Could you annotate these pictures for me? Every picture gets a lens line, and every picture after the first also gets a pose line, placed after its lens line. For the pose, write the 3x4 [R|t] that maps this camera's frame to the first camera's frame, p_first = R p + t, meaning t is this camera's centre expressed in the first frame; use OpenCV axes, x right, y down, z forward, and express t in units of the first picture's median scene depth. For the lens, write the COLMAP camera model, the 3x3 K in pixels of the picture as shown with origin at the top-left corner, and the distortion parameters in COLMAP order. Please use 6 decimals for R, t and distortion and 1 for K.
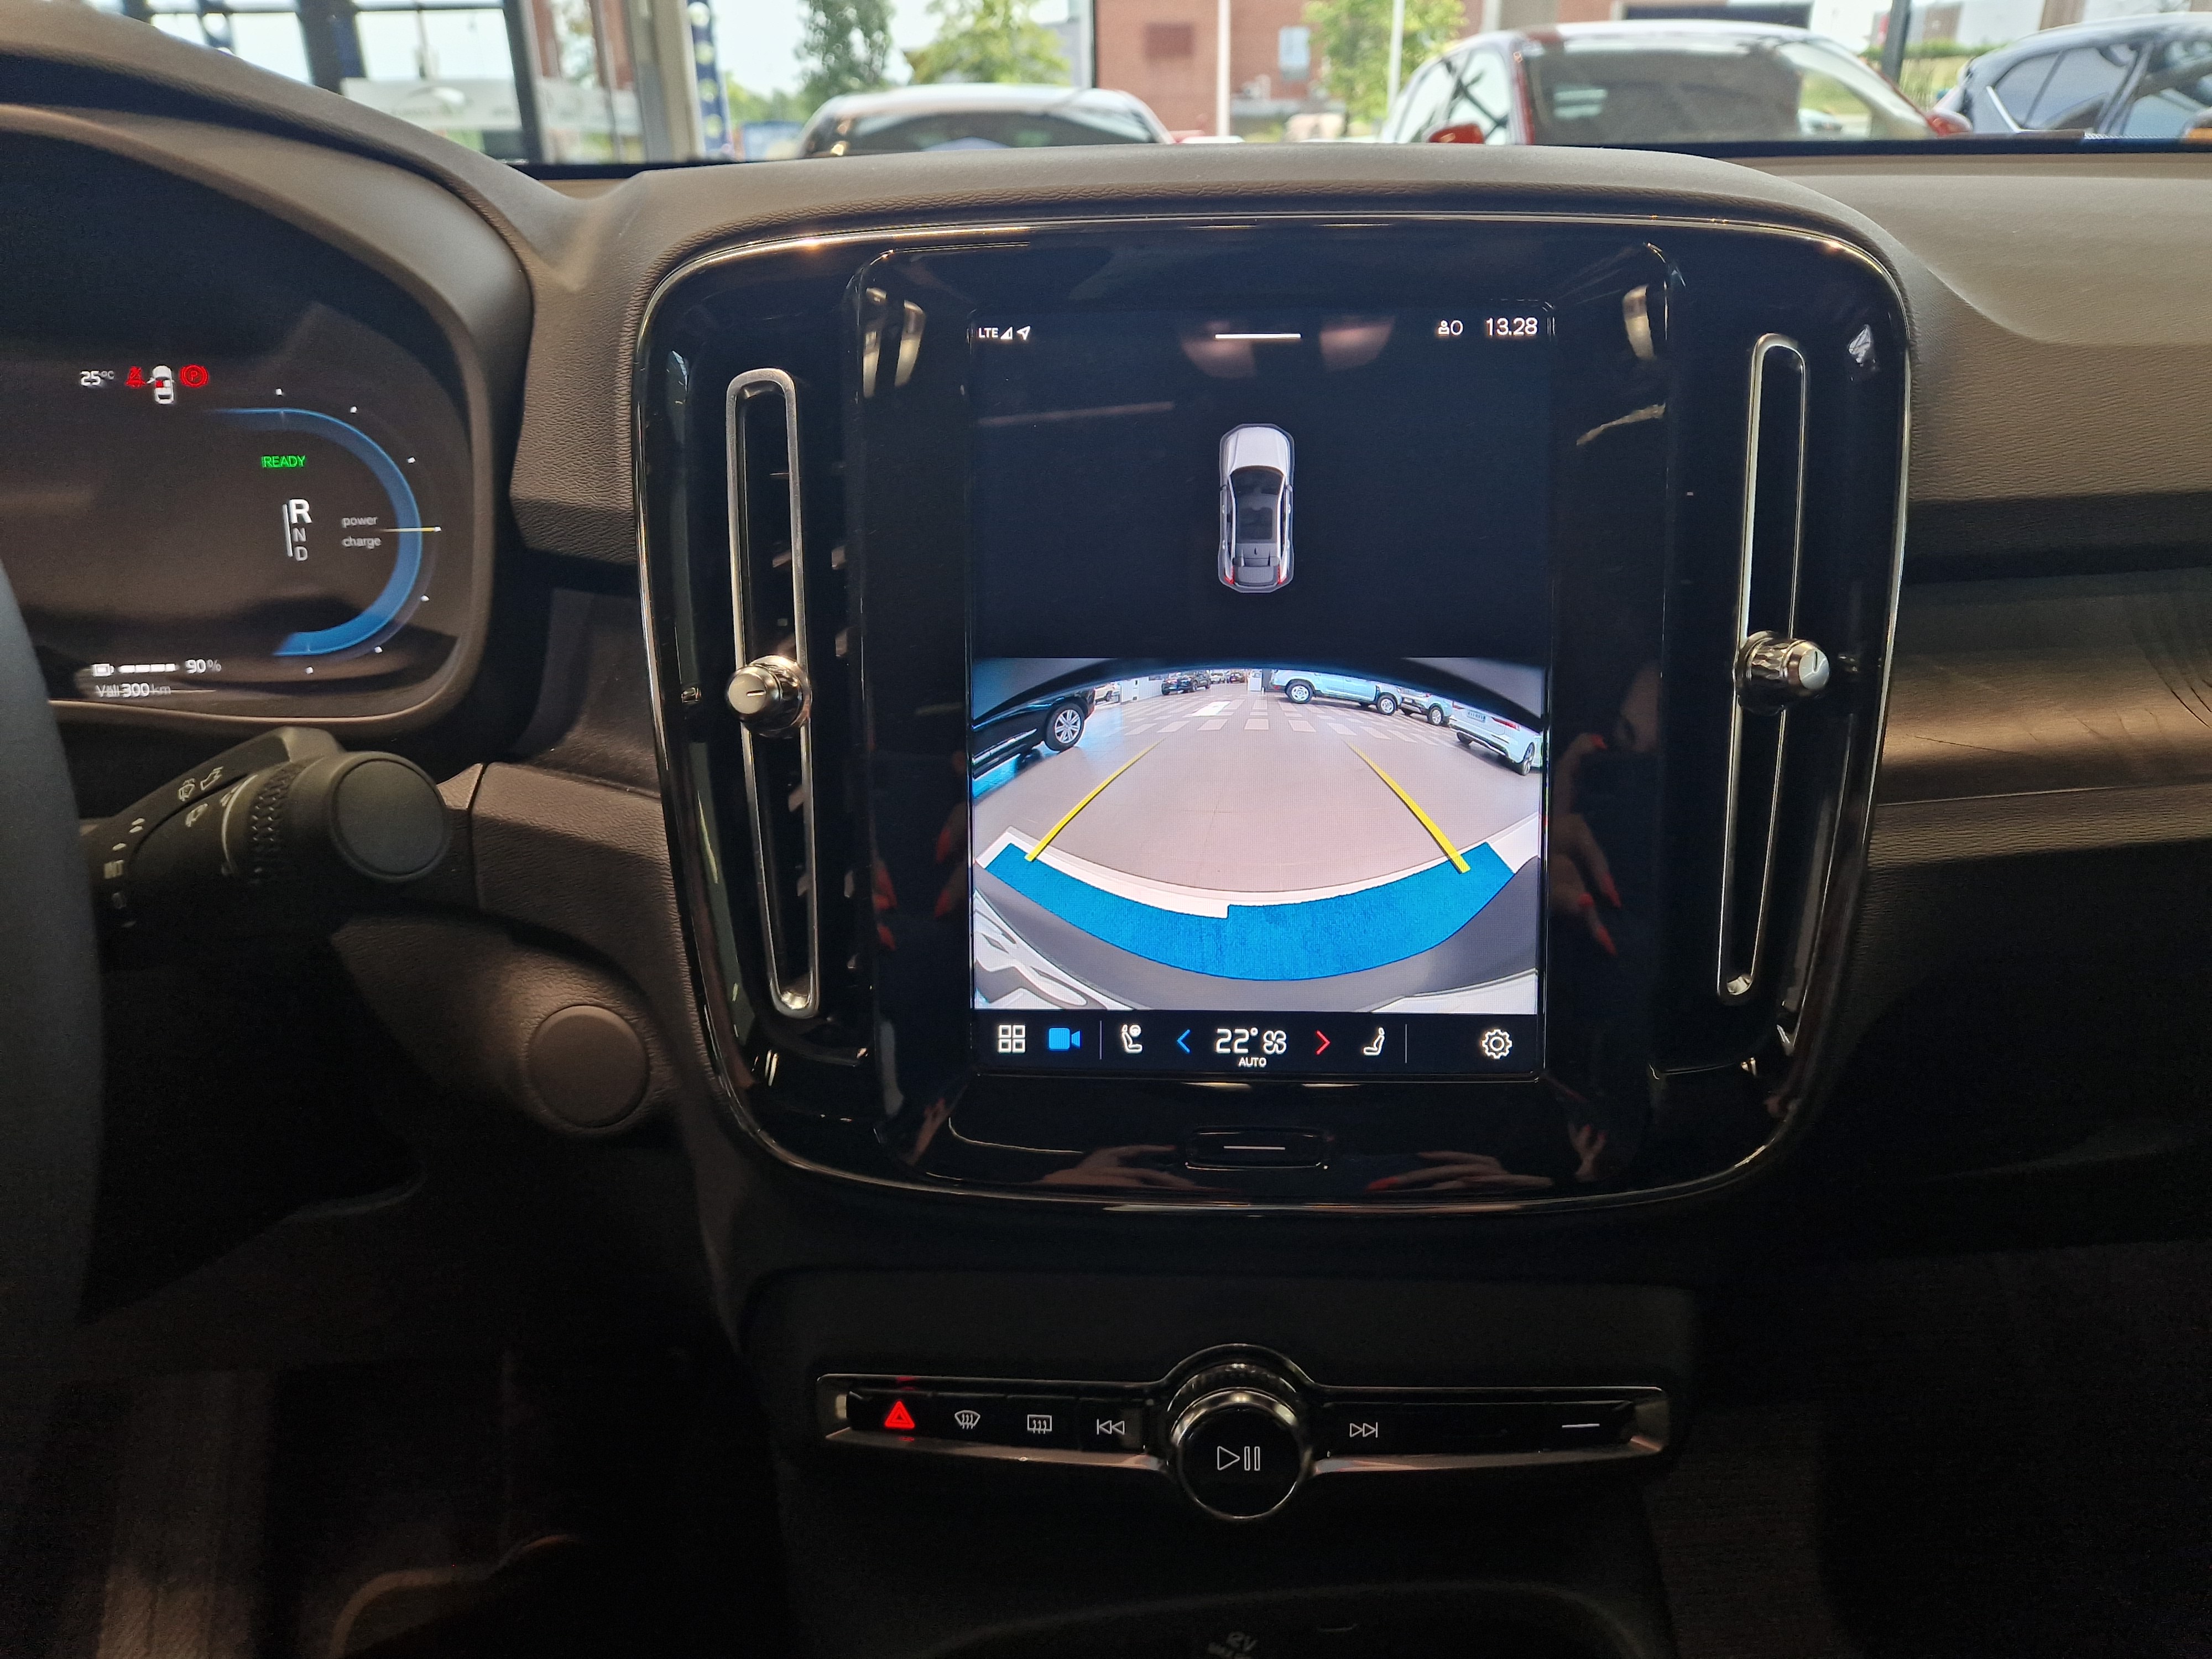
lens RADIAL K [[1478.7, 0, 1134.9], [0, 1478.7, 816.0], [0, 0, 1]] dist [0.044599, -0.035357]
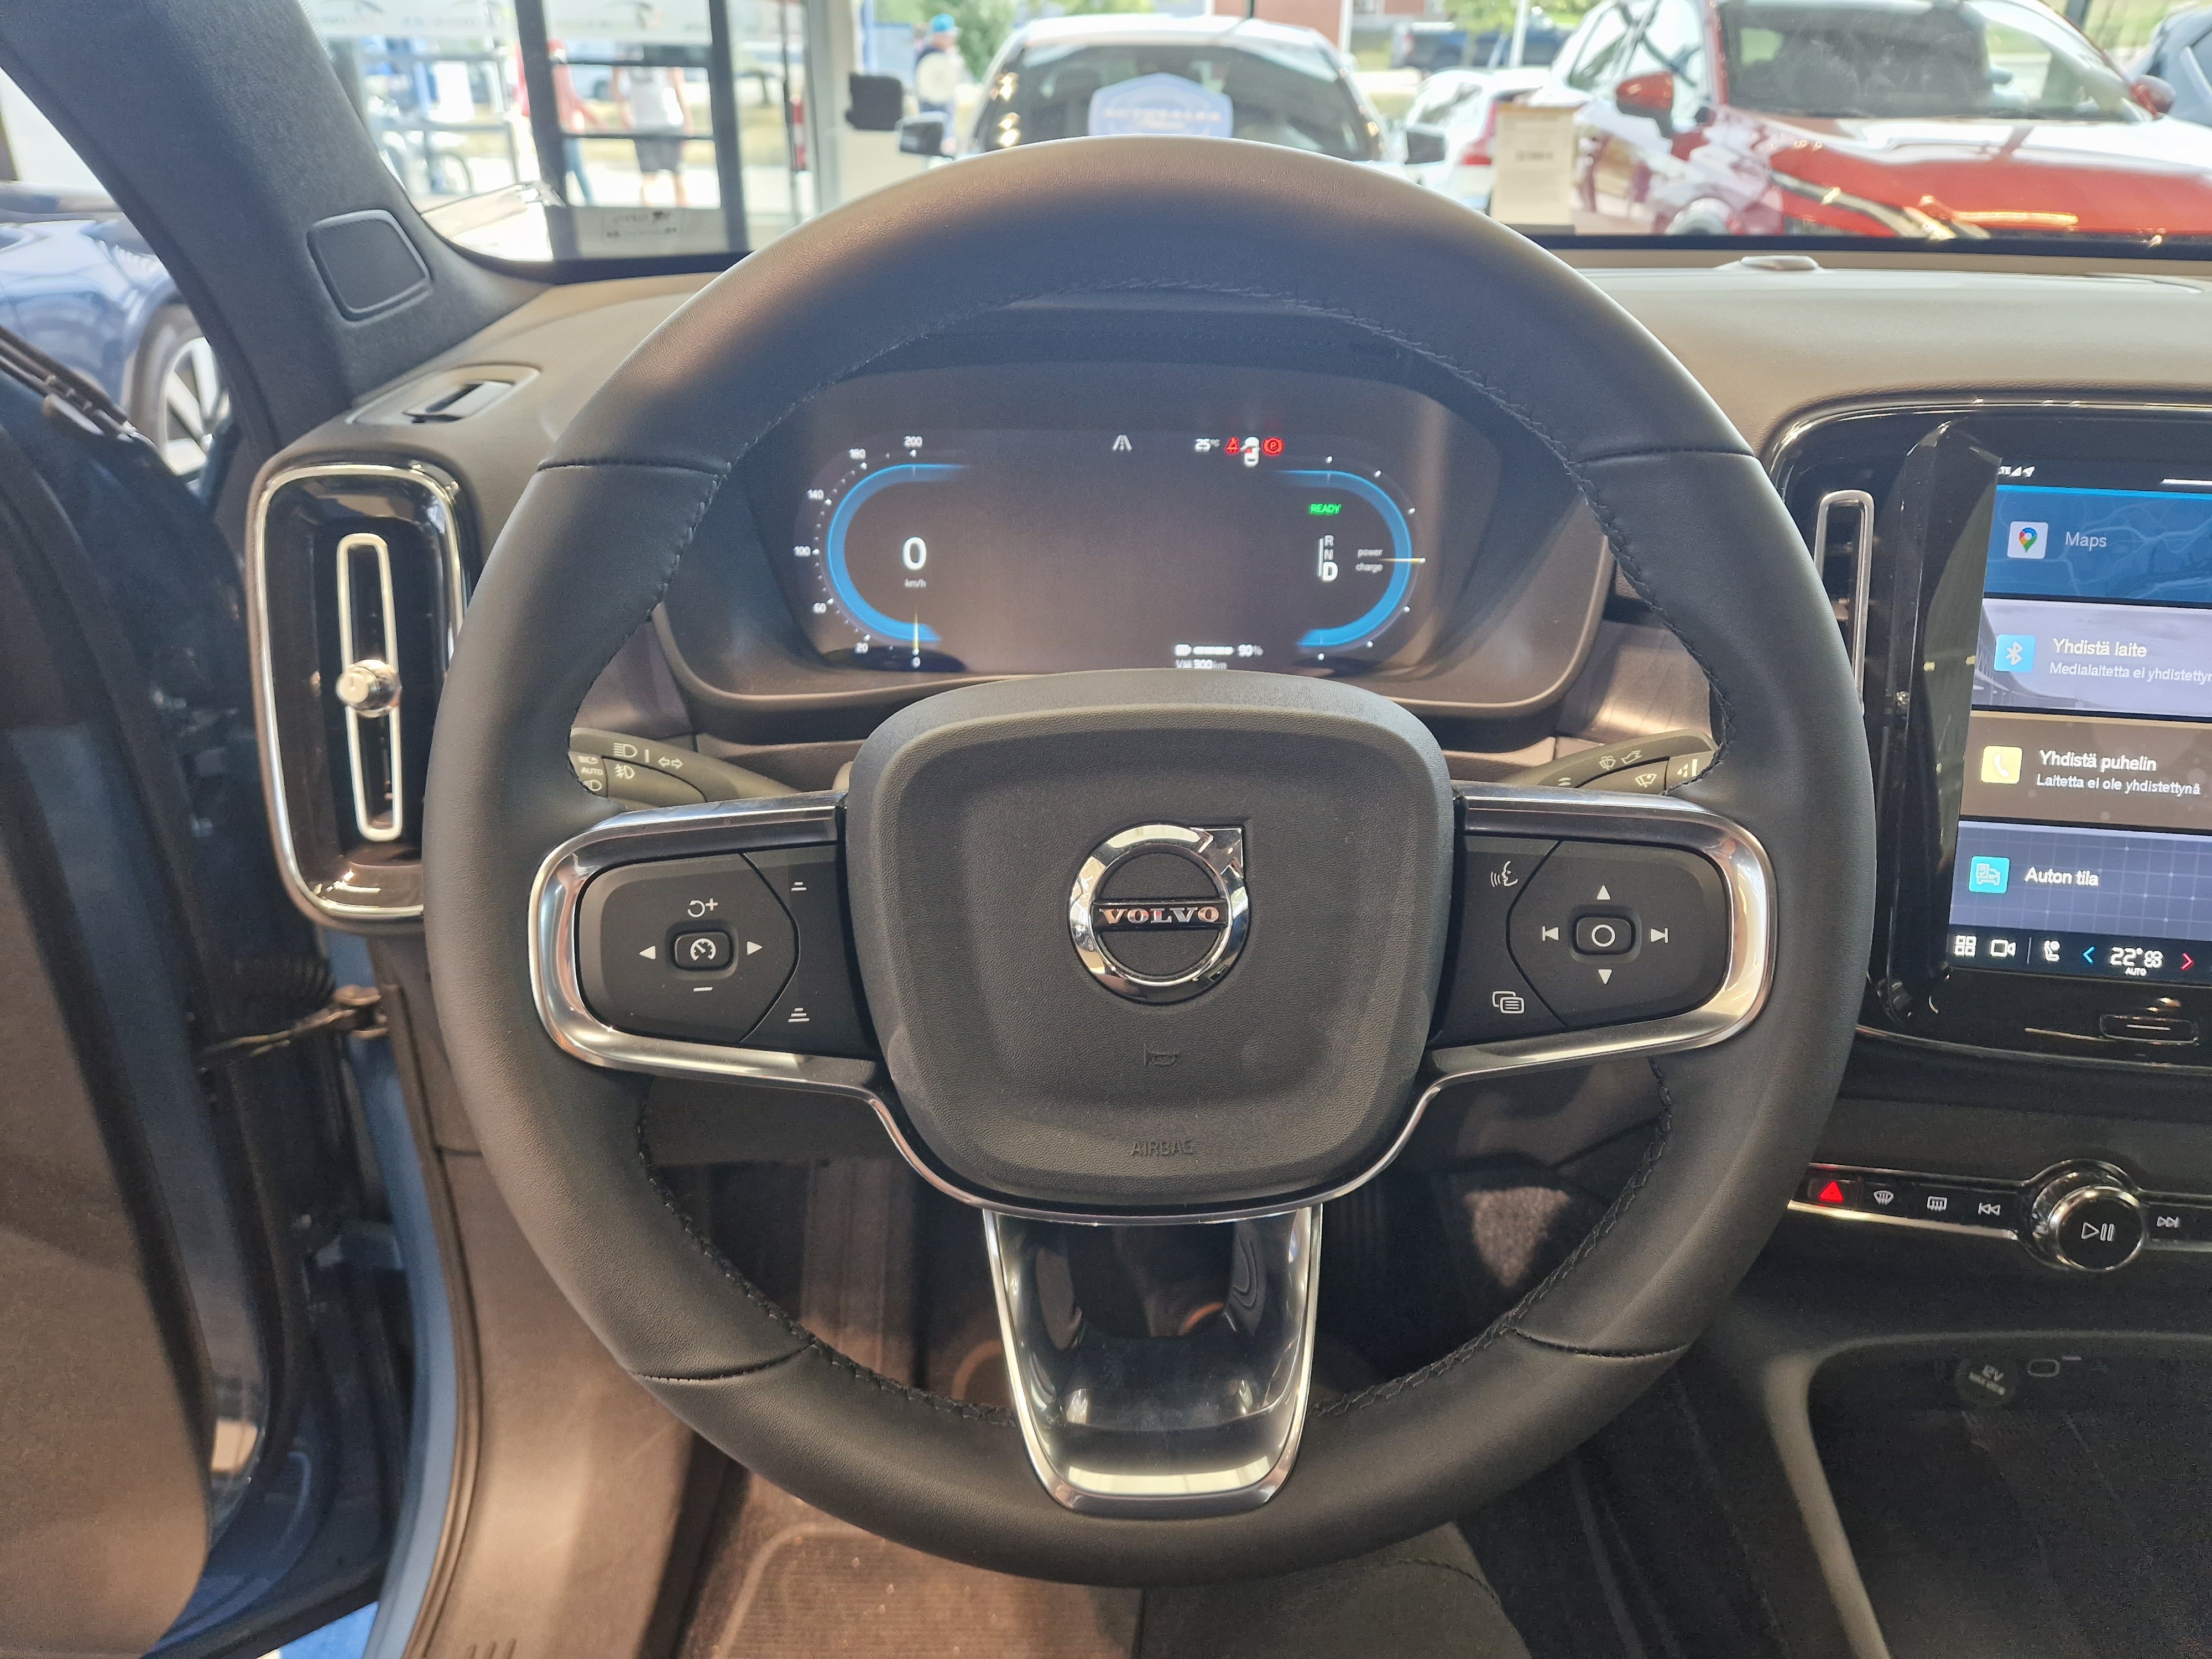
lens RADIAL K [[1478.7, 0, 1122.6], [0, 1478.7, 816.6], [0, 0, 1]] dist [0.044599, -0.035357]
pose [[0.997590, 0.055061, -0.042230, -0.876908], [-0.052851, 0.997260, 0.051766, -0.012235], [0.044964, -0.049409, 0.997766, -0.533919]]
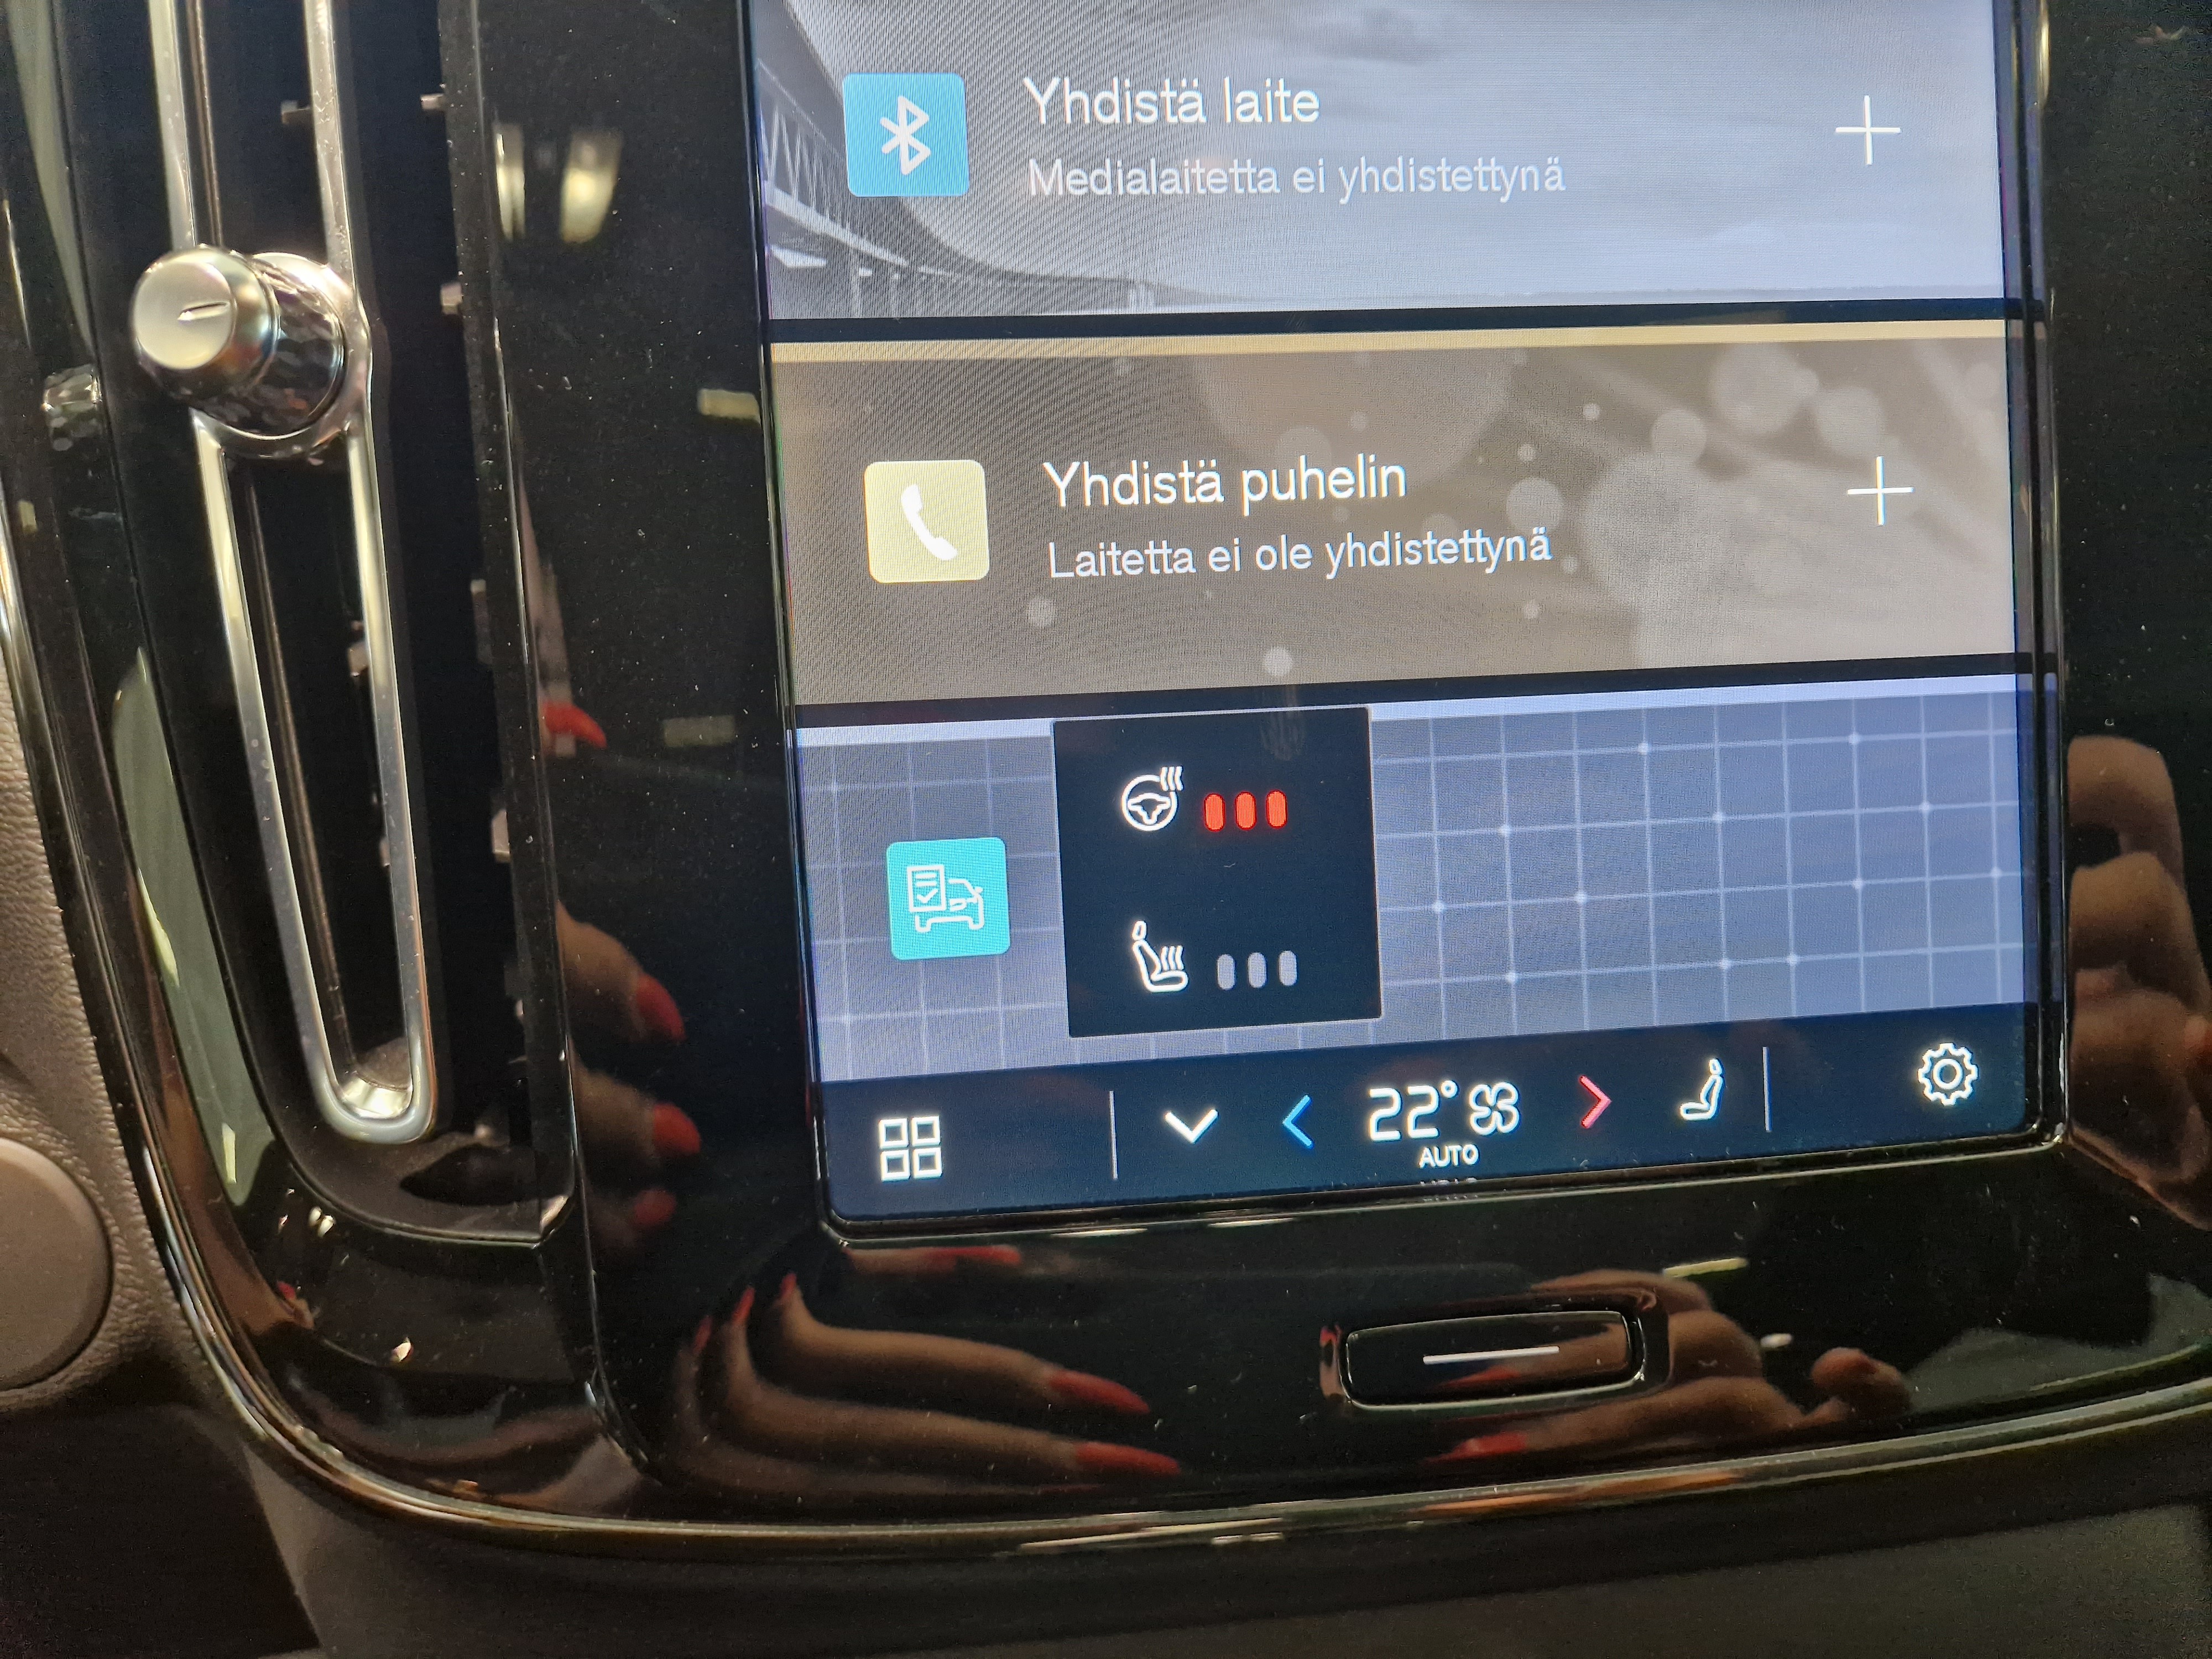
lens RADIAL K [[1478.7, 0, 1115.9], [0, 1478.7, 829.4], [0, 0, 1]] dist [0.044599, -0.035357]
pose [[0.989866, -0.055066, 0.130896, -0.075499], [0.057237, 0.998277, -0.012886, 0.066251], [-0.129961, 0.020248, 0.991312, 0.559153]]
